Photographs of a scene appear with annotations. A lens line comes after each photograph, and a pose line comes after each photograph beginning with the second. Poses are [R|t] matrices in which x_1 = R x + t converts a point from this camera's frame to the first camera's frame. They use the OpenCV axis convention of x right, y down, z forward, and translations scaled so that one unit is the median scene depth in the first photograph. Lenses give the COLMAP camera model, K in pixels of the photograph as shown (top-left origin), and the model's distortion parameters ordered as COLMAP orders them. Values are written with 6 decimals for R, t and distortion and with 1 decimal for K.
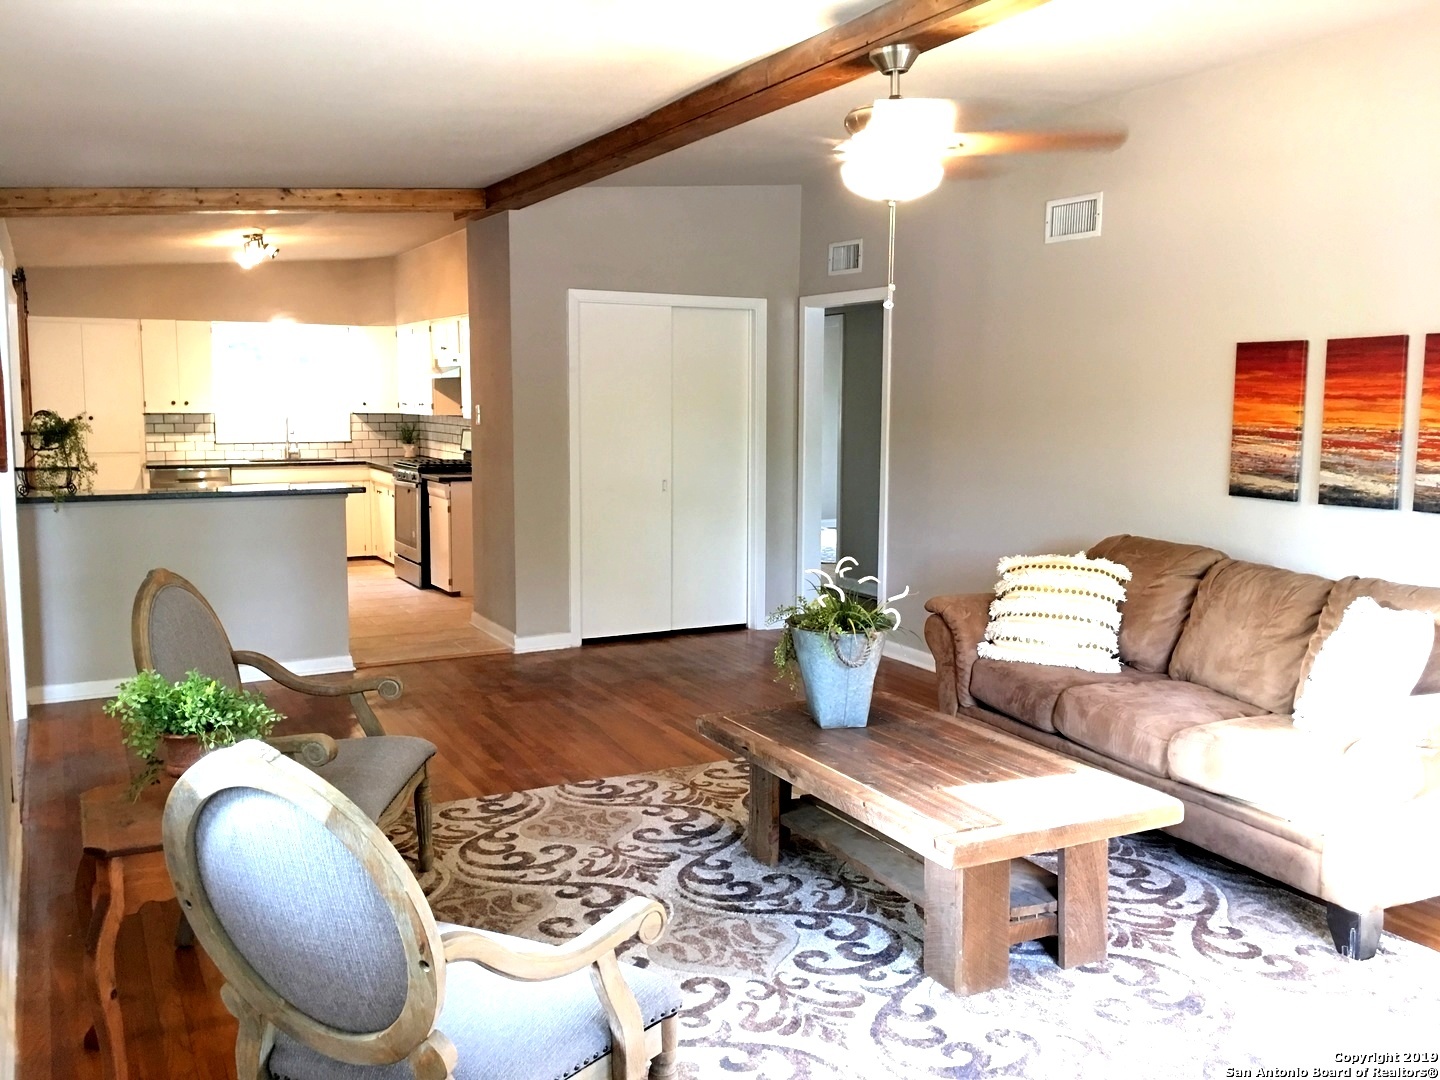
lens RADIAL K [[1234.3, 0, 707.0], [0, 1234.3, 532.5], [0, 0, 1]] dist [0.061774, -0.078860]
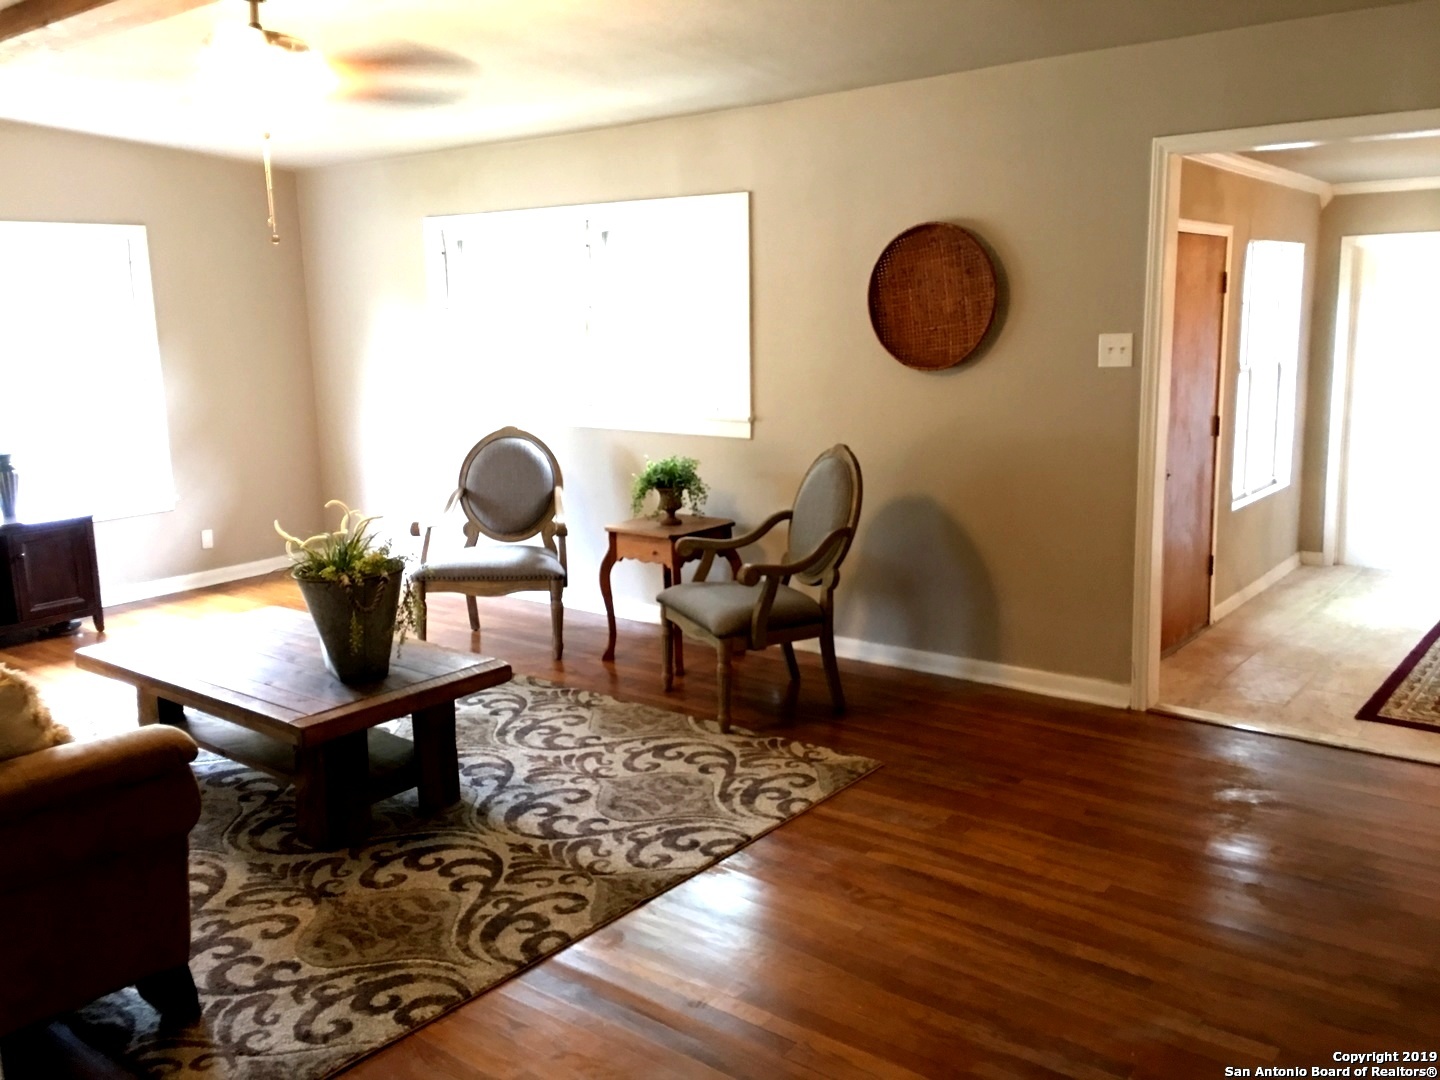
lens RADIAL K [[1234.3, 0, 722.4], [0, 1234.3, 538.0], [0, 0, 1]] dist [0.061774, -0.078860]
pose [[-0.909485, 0.093585, -0.405067, 0.202311], [-0.028694, 0.957880, 0.285731, -0.205420], [0.414746, 0.271491, -0.868492, 1.704103]]
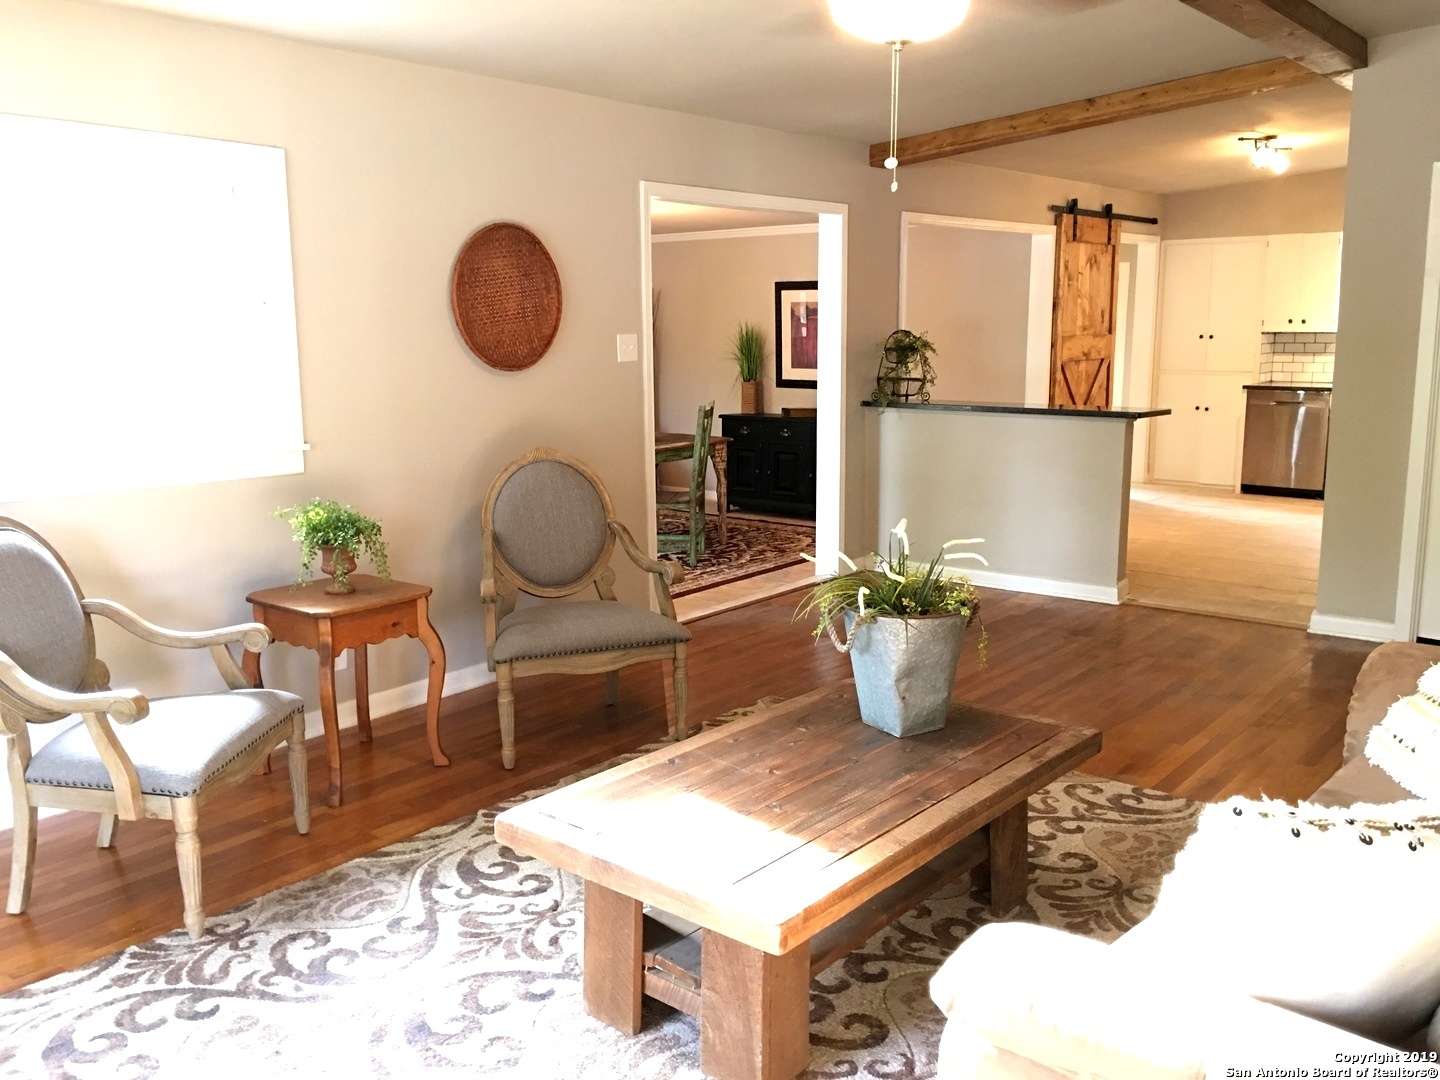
lens RADIAL K [[1234.3, 0, 706.2], [0, 1234.3, 526.5], [0, 0, 1]] dist [0.061774, -0.078860]
pose [[0.386362, 0.147551, -0.910469, 0.672682], [-0.093127, 0.988317, 0.120648, -0.050659], [0.917634, 0.038175, 0.395589, 0.495424]]
